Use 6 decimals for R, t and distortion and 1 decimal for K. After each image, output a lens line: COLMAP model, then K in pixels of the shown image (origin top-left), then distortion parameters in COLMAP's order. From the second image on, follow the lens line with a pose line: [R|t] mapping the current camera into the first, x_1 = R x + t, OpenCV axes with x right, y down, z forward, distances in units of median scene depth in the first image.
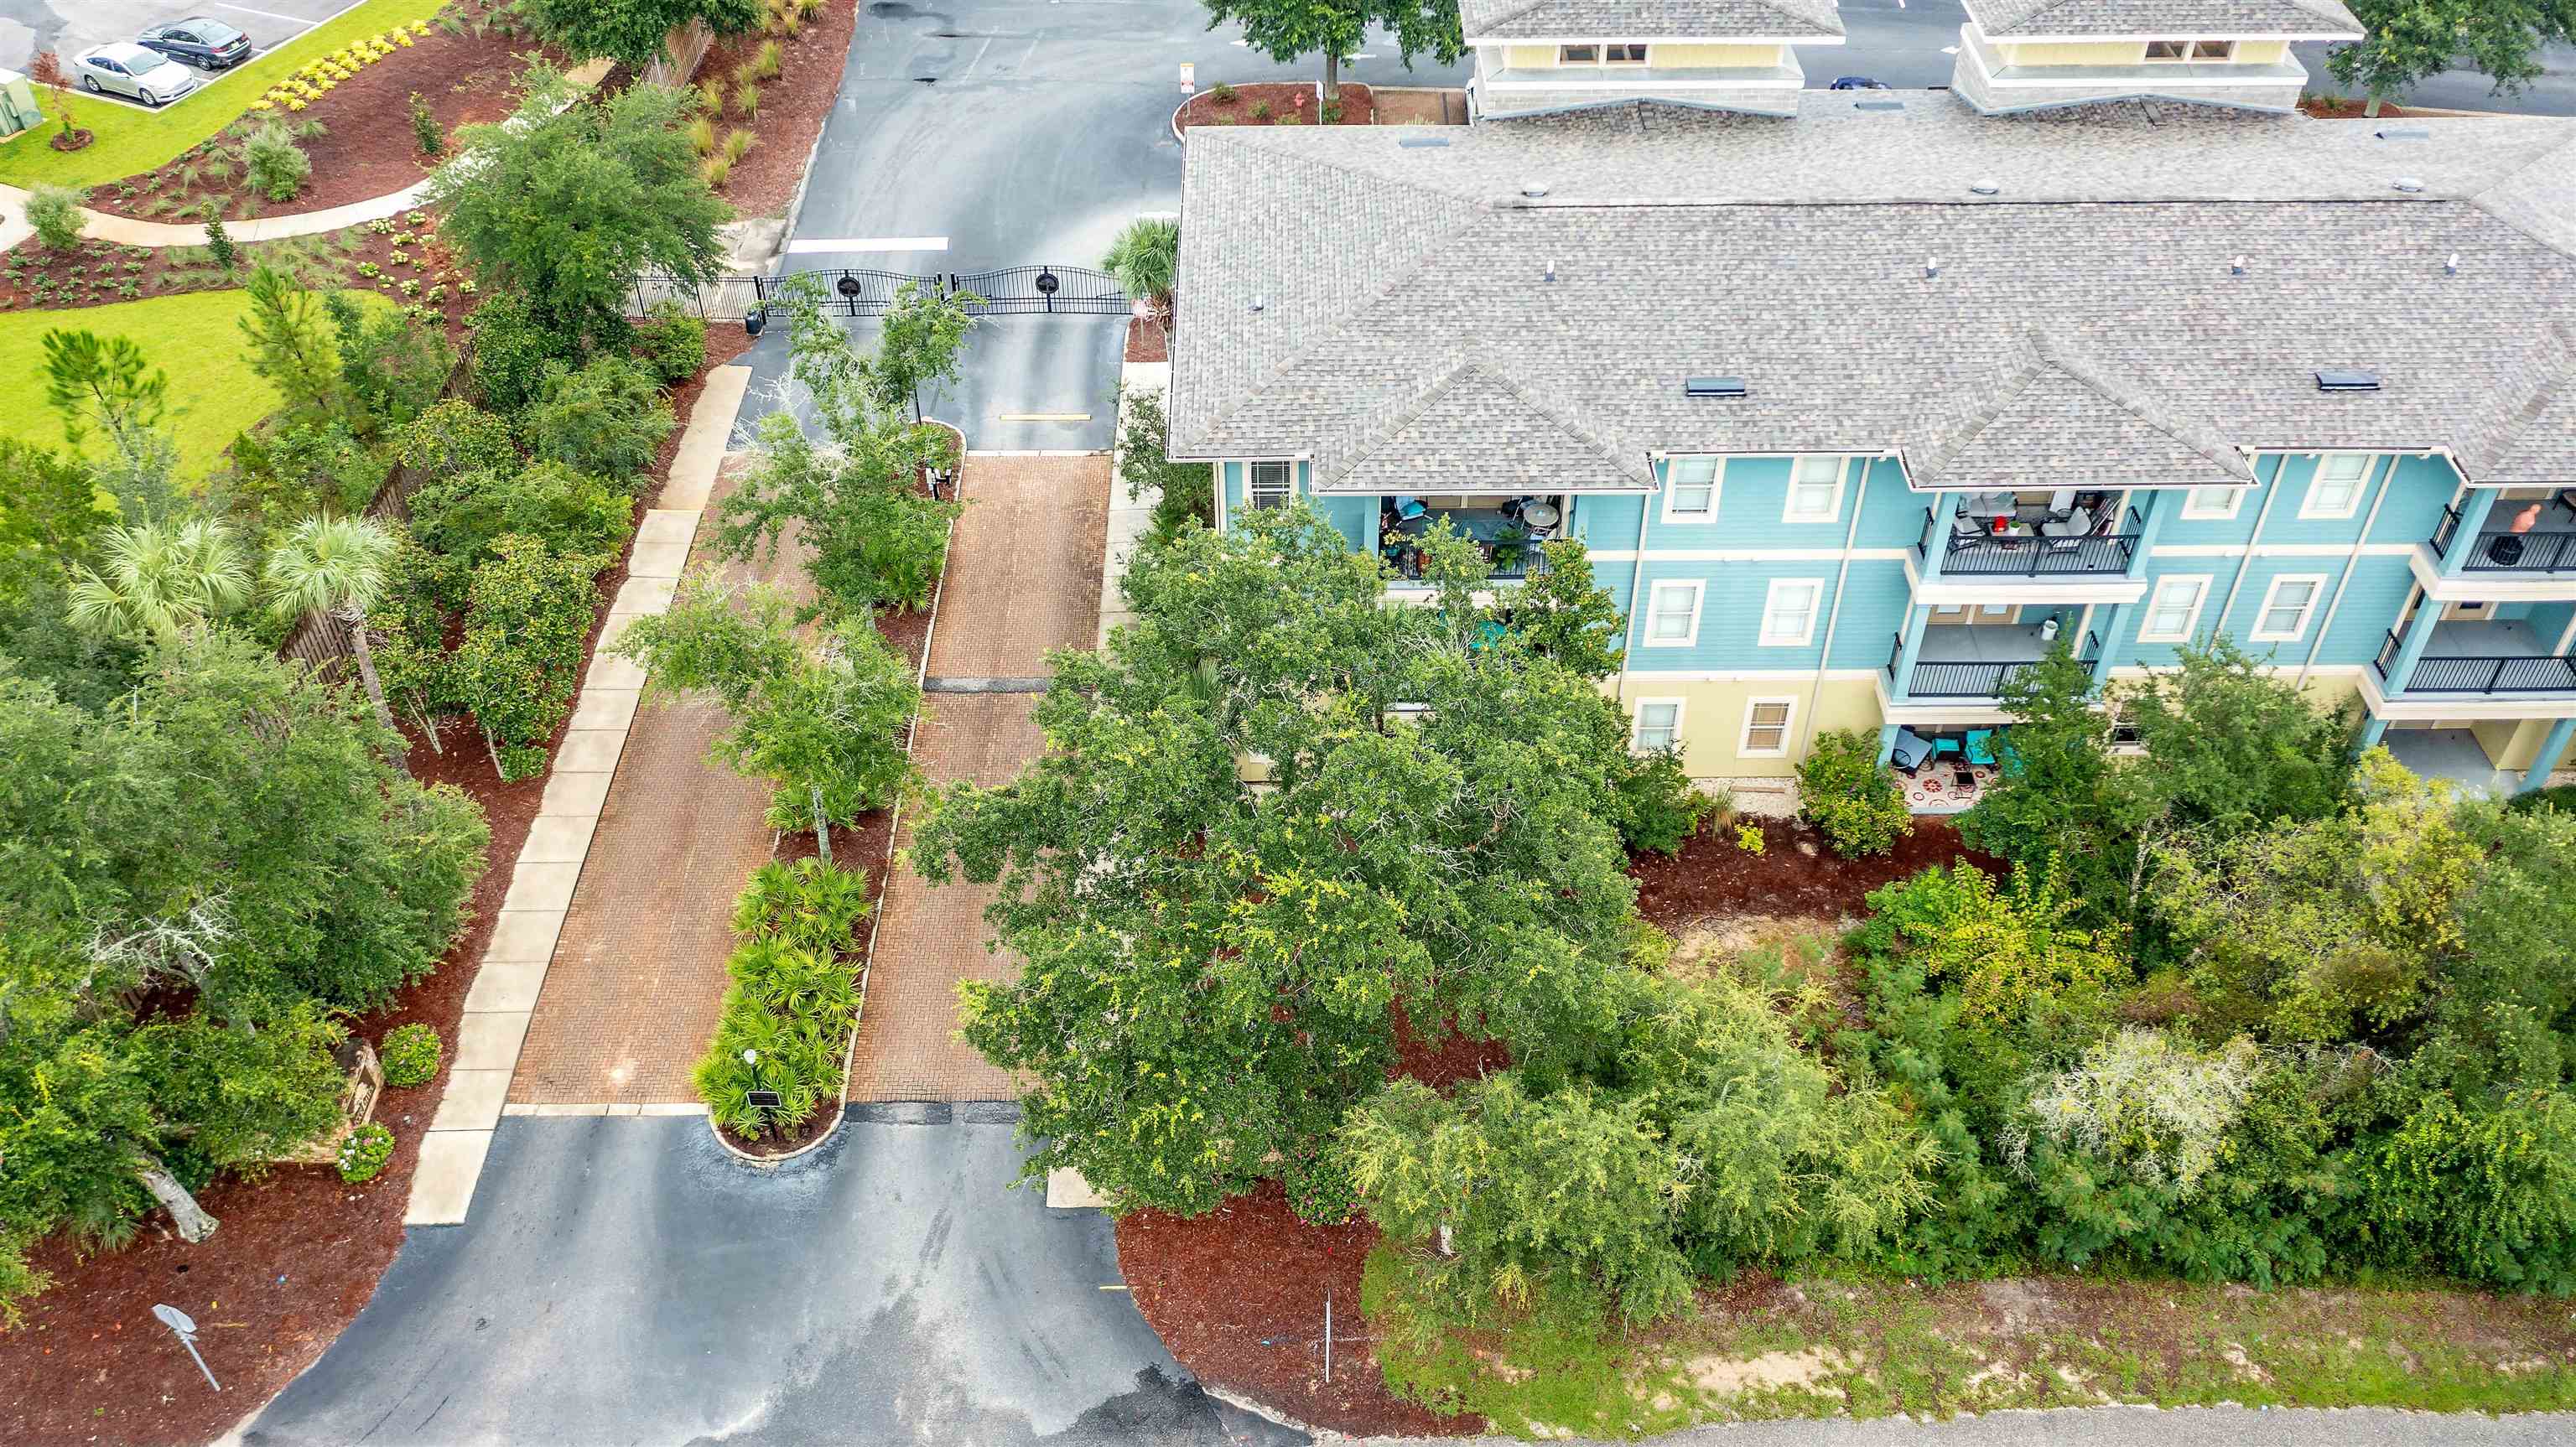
lens RADIAL K [[2185.6, 0, 1288.0], [0, 2185.6, 723.5], [0, 0, 1]] dist [-0.033135, -0.006988]
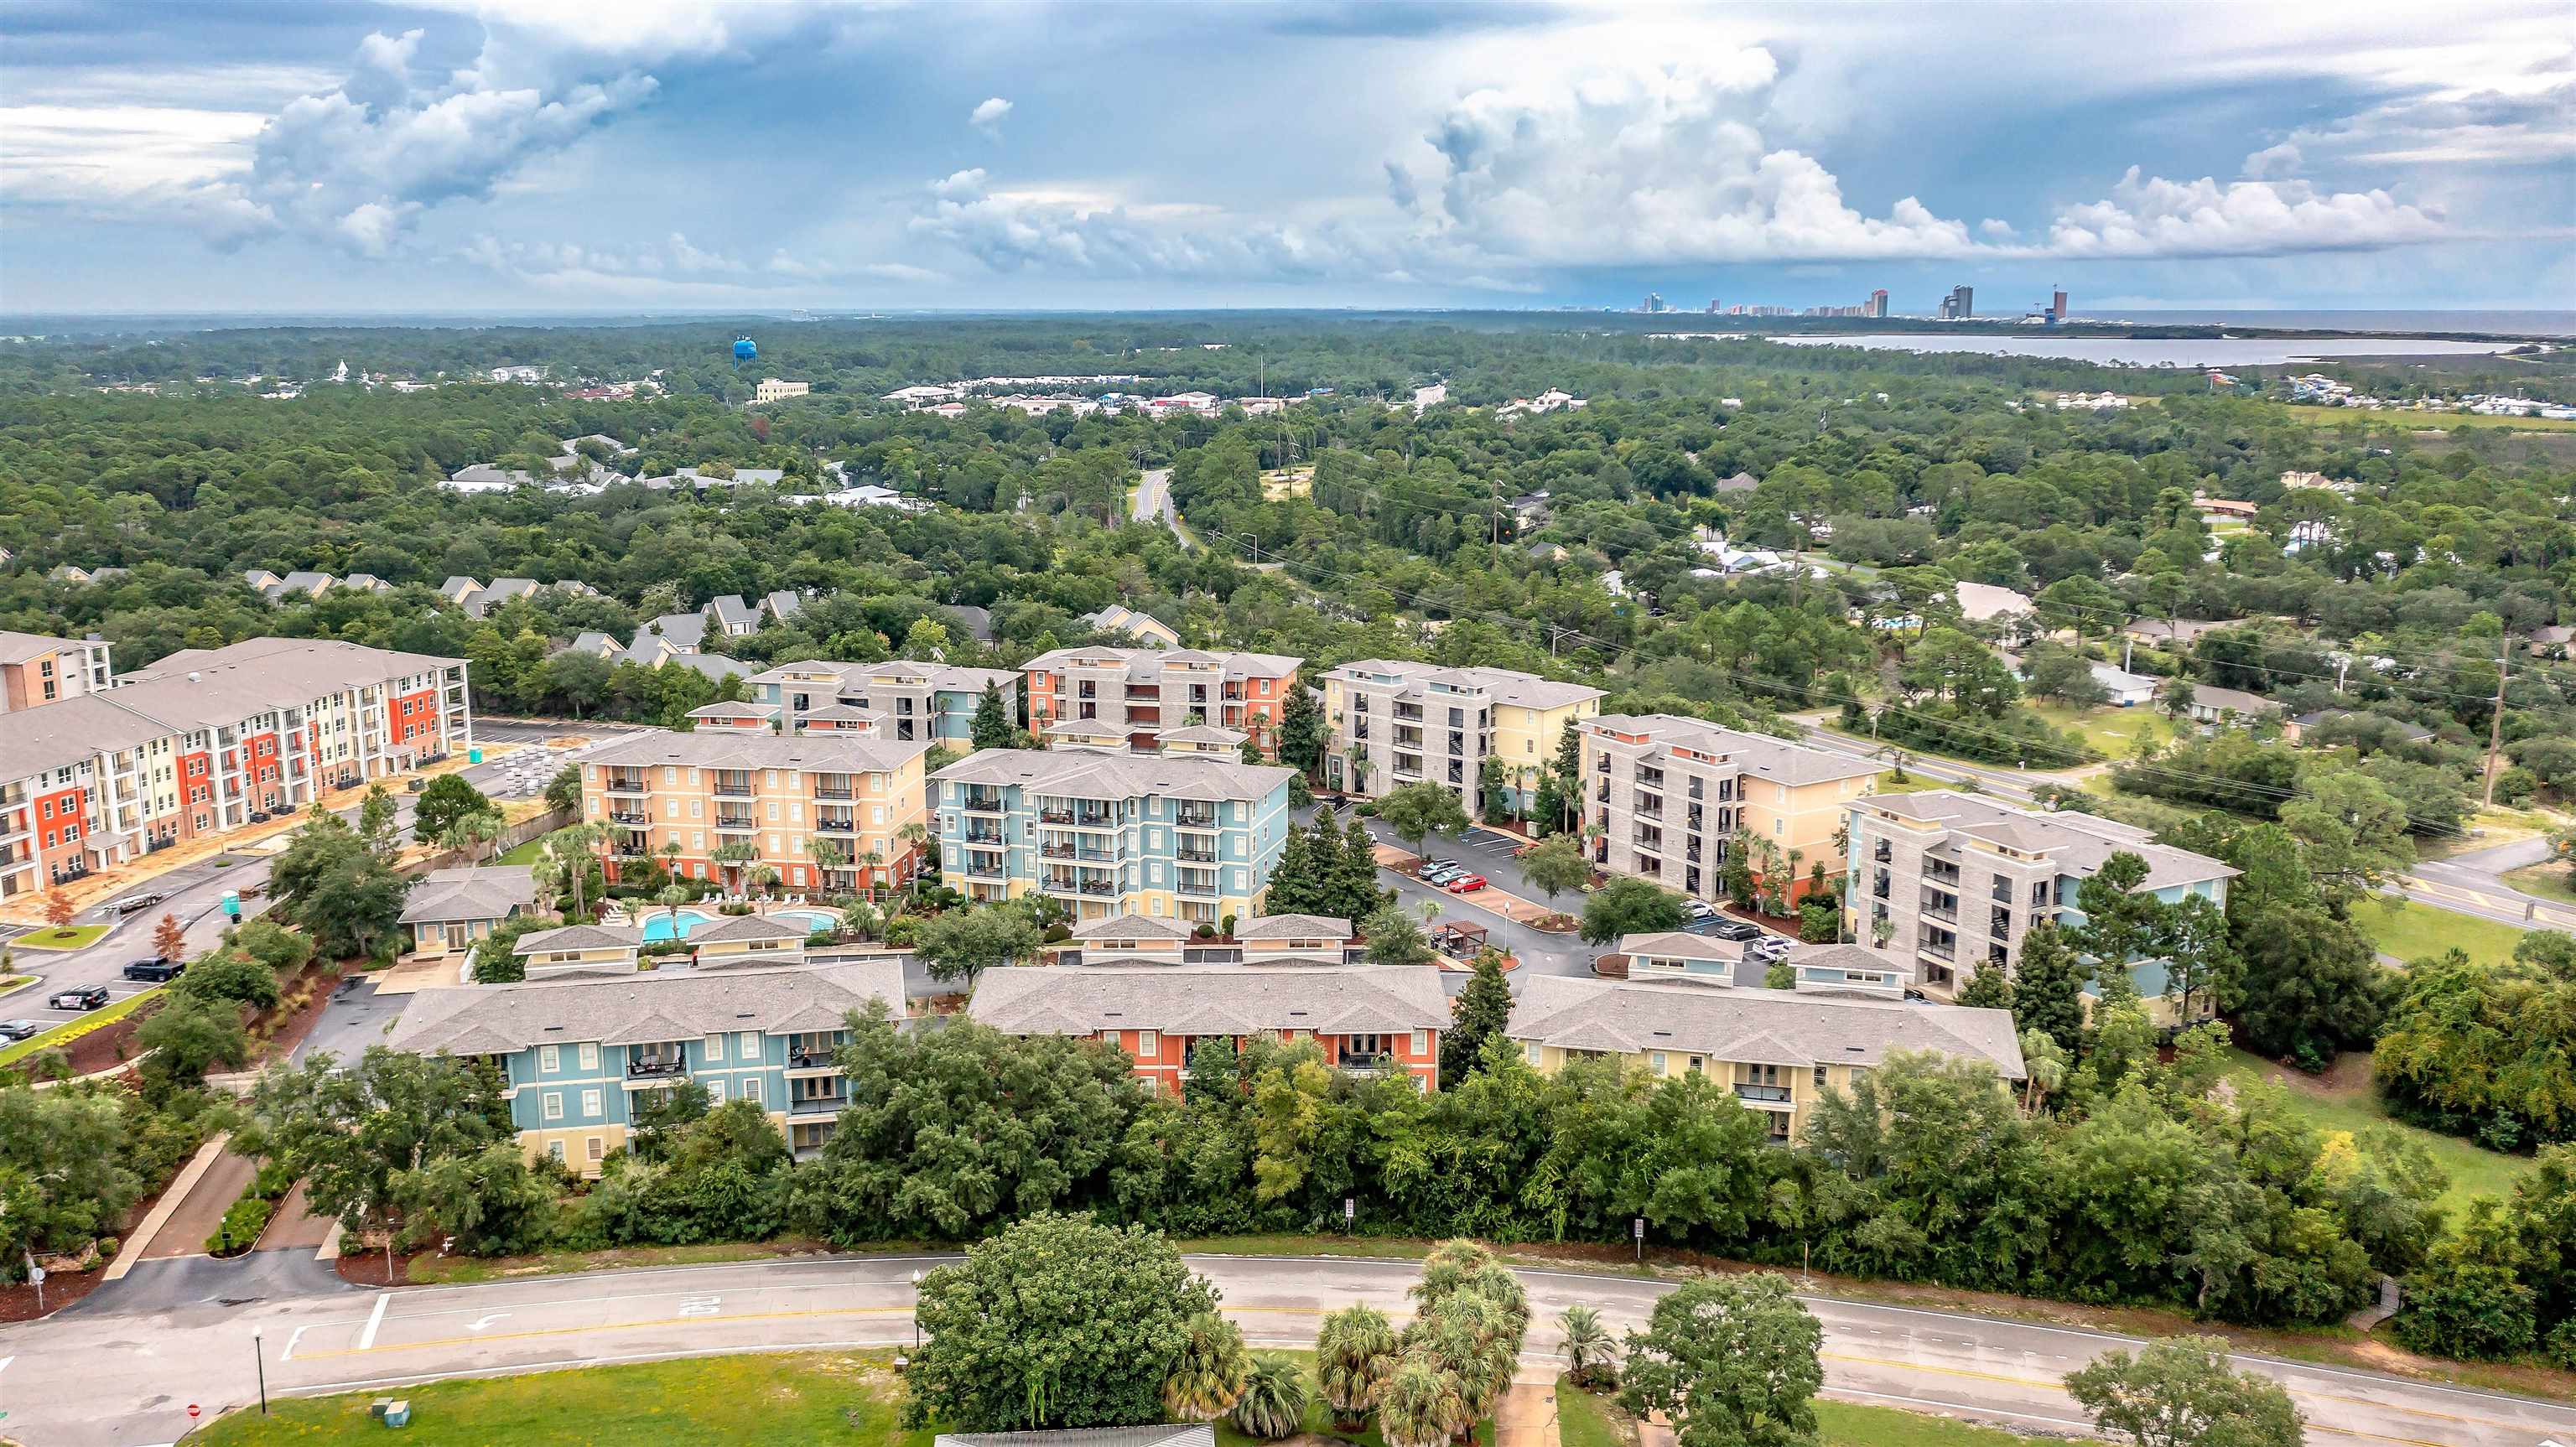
lens RADIAL K [[2185.6, 0, 1288.0], [0, 2185.6, 723.5], [0, 0, 1]] dist [-0.033135, -0.006988]
pose [[0.983065, -0.036952, 0.179491, 0.711241], [0.124325, 0.854061, -0.505097, 1.252871], [-0.134632, 0.518859, 0.844192, -2.166051]]
